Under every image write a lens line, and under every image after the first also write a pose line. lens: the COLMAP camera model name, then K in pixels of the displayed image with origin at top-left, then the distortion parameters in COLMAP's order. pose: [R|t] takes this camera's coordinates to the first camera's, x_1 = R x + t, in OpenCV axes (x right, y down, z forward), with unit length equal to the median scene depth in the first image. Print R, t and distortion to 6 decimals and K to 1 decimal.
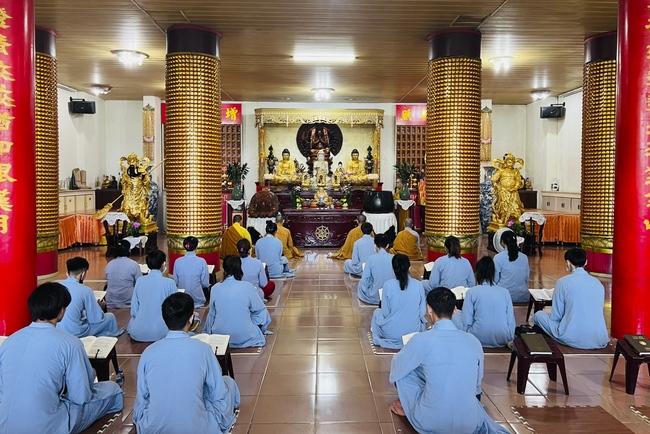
lens RADIAL K [[475.9, 0, 327.5], [0, 475.9, 200.9], [0, 0, 1]] dist [0.070328, -0.074420]
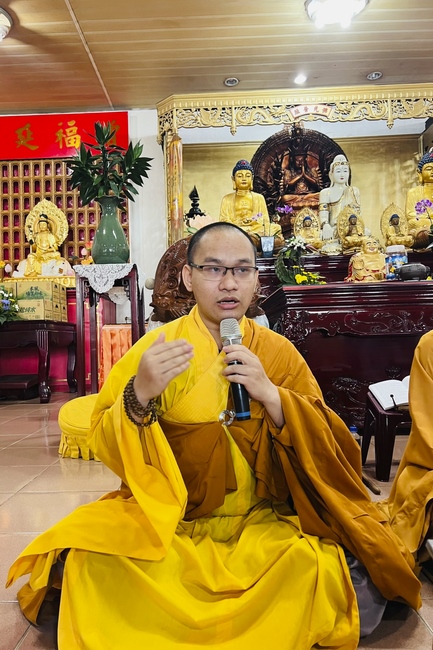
lens RADIAL K [[475.9, 0, 204.3], [0, 475.9, 315.4], [0, 0, 1]] dist [0.070328, -0.074420]
pose [[0.998529, -0.036461, -0.040140, -0.137340], [0.032652, 0.995243, -0.091788, 0.060016], [0.043295, 0.090343, 0.994969, 0.817503]]
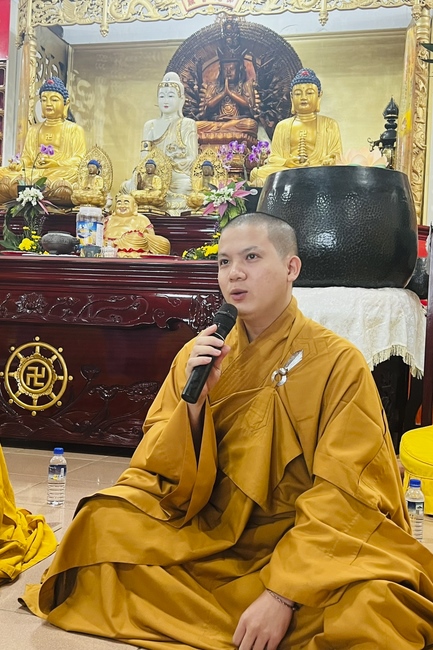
lens RADIAL K [[748.6, 0, 216.5], [0, 748.6, 325.0], [0, 0, 1]] dist [0.170286, -0.466474]
pose [[0.964575, 0.038243, -0.261024, 0.159389], [-0.051293, 0.997742, -0.043366, 0.061260], [0.258776, 0.055218, 0.964358, 0.786887]]
